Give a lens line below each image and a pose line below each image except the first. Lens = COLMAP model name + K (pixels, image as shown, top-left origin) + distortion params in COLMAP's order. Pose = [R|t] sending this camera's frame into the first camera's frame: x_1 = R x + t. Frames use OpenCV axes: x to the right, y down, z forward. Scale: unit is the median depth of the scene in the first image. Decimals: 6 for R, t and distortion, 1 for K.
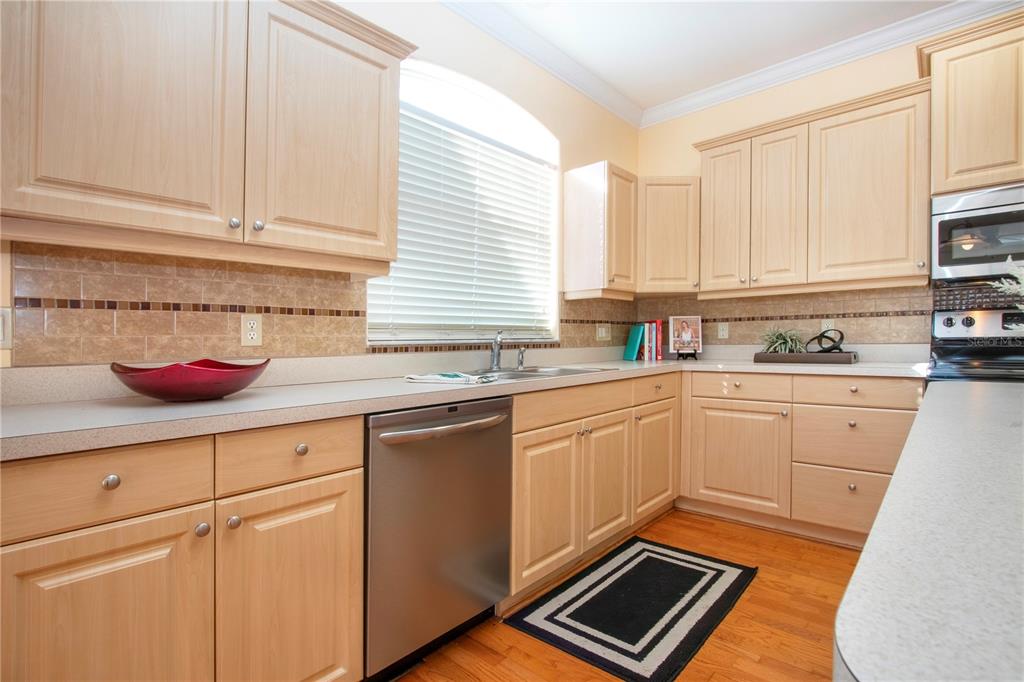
lens RADIAL K [[486.2, 0, 518.6], [0, 486.2, 343.9], [0, 0, 1]] dist [-0.019650, 0.004114]
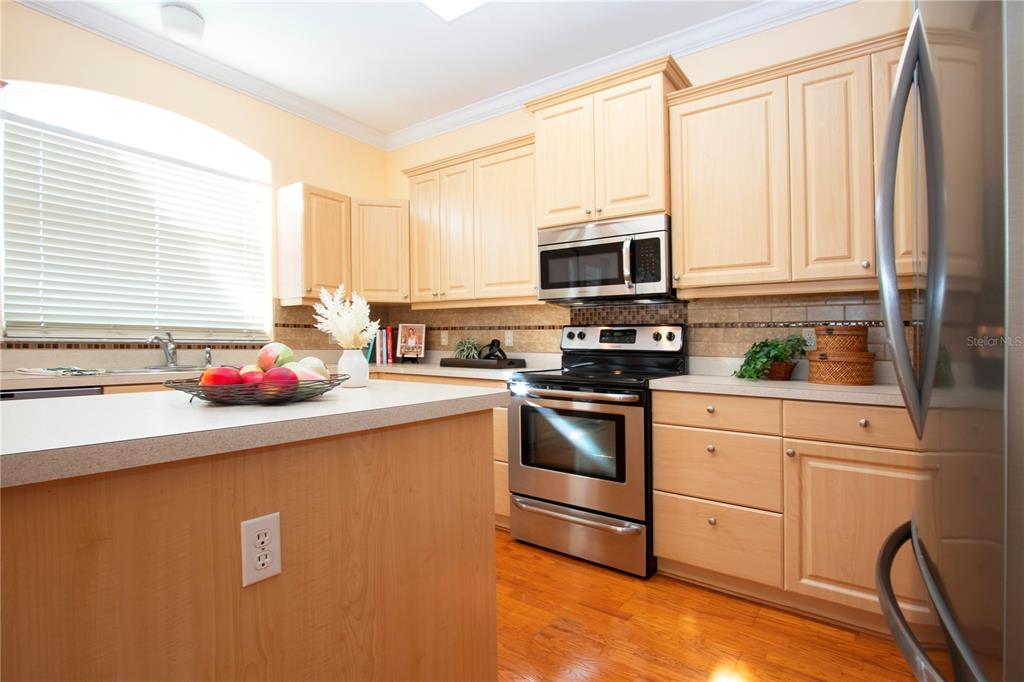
lens RADIAL K [[486.2, 0, 526.4], [0, 486.2, 361.3], [0, 0, 1]] dist [-0.019650, 0.004114]
pose [[0.991910, 0.022067, 0.125014, 0.610573], [-0.025222, 0.999401, 0.023711, -0.006341], [-0.124416, -0.026673, 0.991872, -0.190644]]
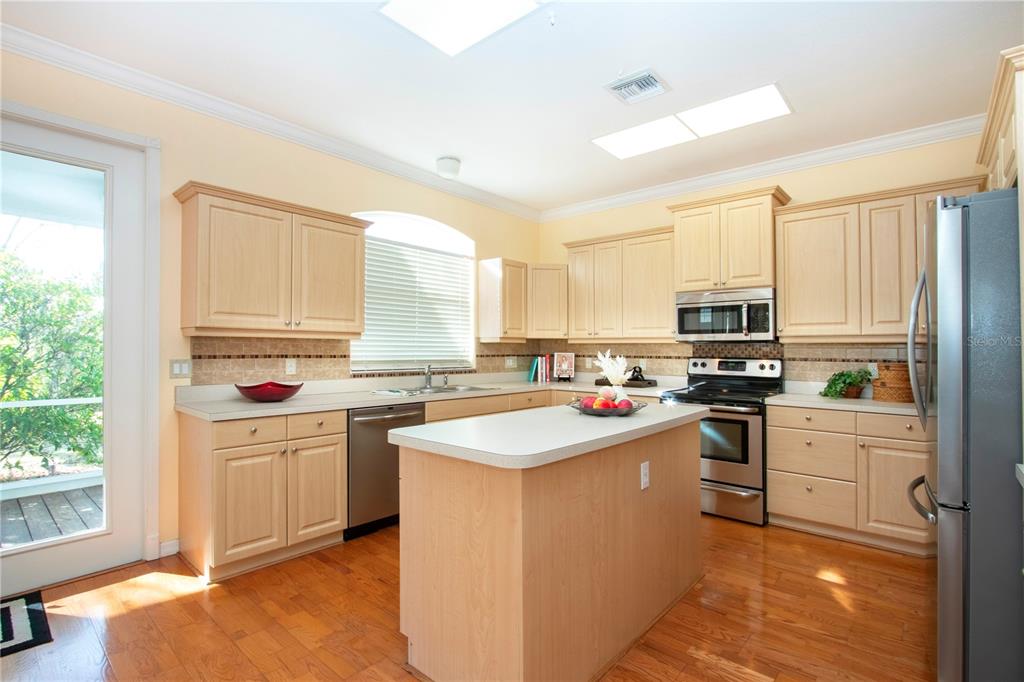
lens RADIAL K [[486.2, 0, 526.4], [0, 486.2, 368.4], [0, 0, 1]] dist [-0.019650, 0.004114]
pose [[0.999355, 0.019076, 0.030410, 0.235630], [-0.019984, 0.999355, 0.029832, -0.067872], [-0.029822, -0.030420, 0.999092, -0.676929]]
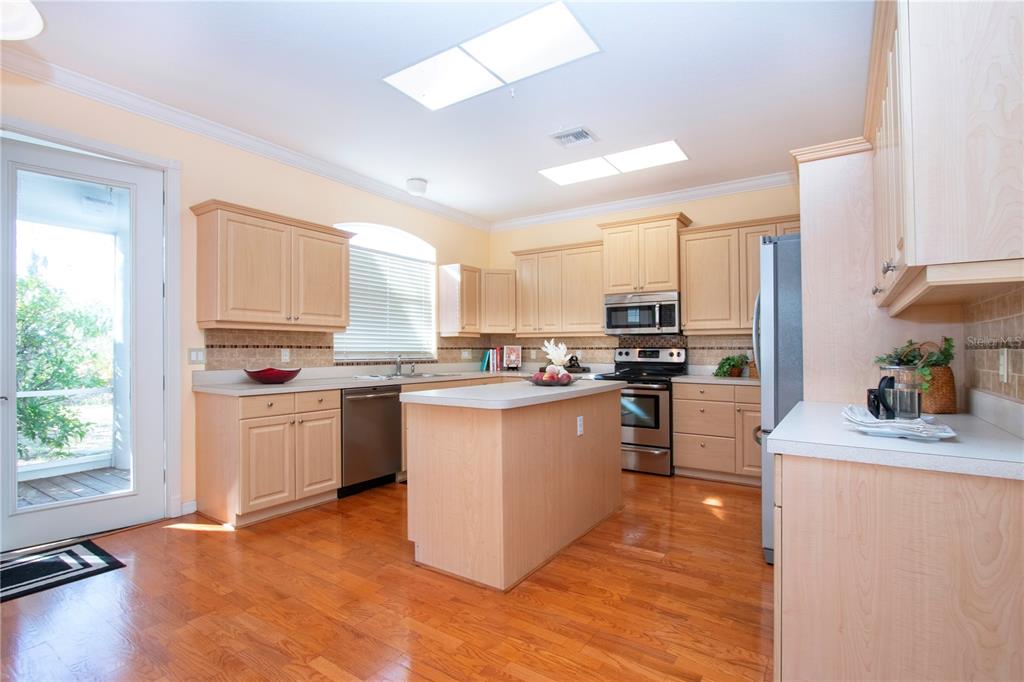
lens RADIAL K [[486.2, 0, 525.8], [0, 486.2, 381.4], [0, 0, 1]] dist [-0.019650, 0.004114]
pose [[0.987888, 0.005569, 0.155070, 0.153821], [-0.014099, 0.998444, 0.053959, -0.031261], [-0.154528, -0.055491, 0.986429, -0.994732]]
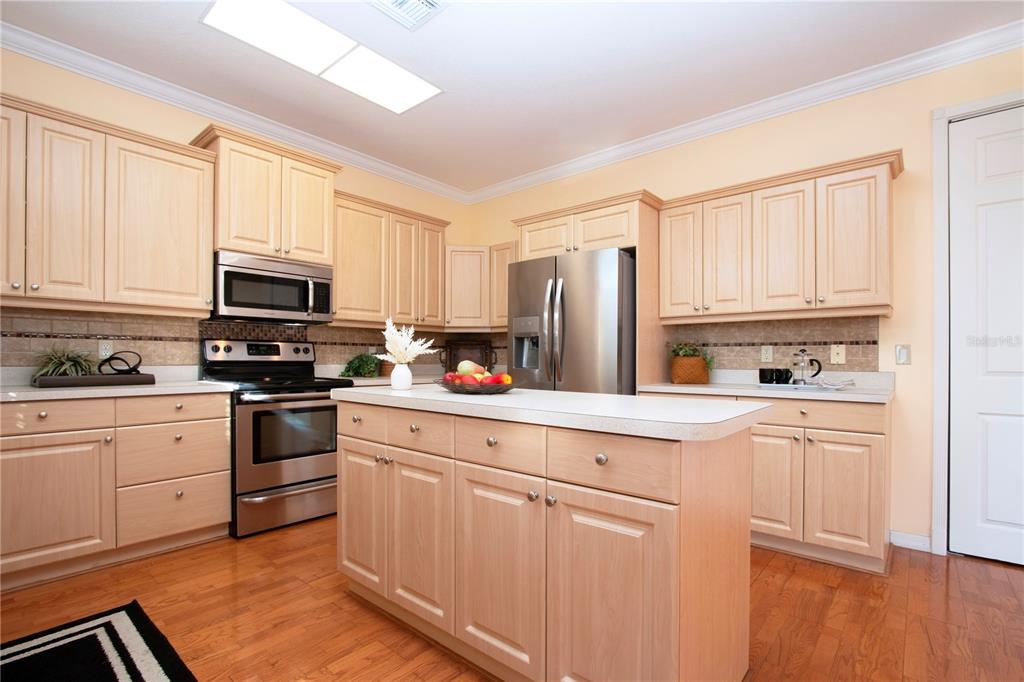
lens RADIAL K [[486.2, 0, 508.3], [0, 486.2, 366.0], [0, 0, 1]] dist [-0.019650, 0.004114]
pose [[-0.020475, -0.002853, 0.999786, -0.391985], [0.000865, 0.999996, 0.002872, -0.001313], [-0.999790, 0.000923, -0.020472, 0.236286]]
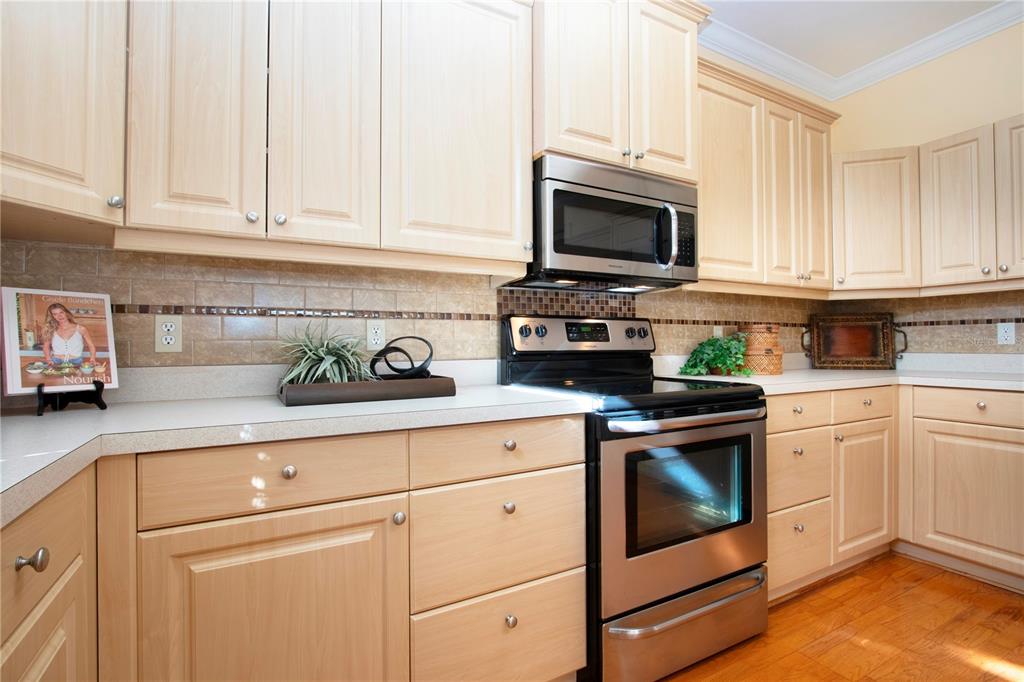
lens RADIAL K [[486.2, 0, 510.8], [0, 486.2, 346.7], [0, 0, 1]] dist [-0.019650, 0.004114]
pose [[0.336441, 0.007120, 0.941678, 0.152772], [0.008285, 0.999910, -0.010520, -0.011358], [-0.941668, 0.011341, 0.336352, 0.731132]]
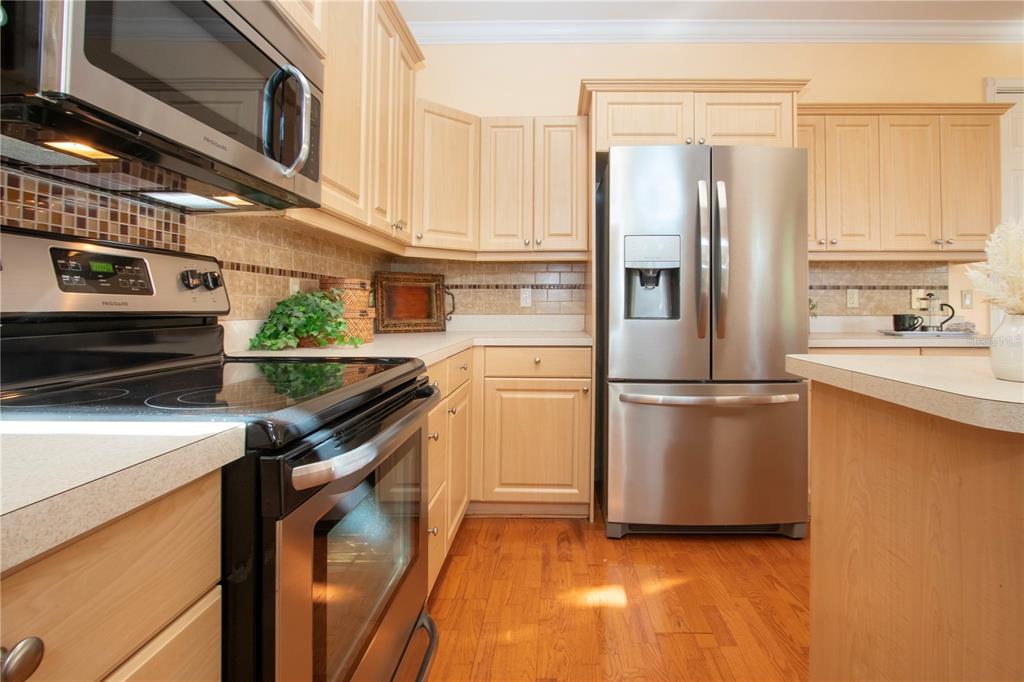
lens RADIAL K [[518.6, 0, 551.2], [0, 518.6, 298.8], [0, 0, 1]] dist [-0.014881, 0.002103]
pose [[-0.658376, 0.022348, 0.752358, 0.421903], [0.011058, 0.999738, -0.020019, -0.011161], [-0.752608, -0.004860, -0.658451, 0.884099]]
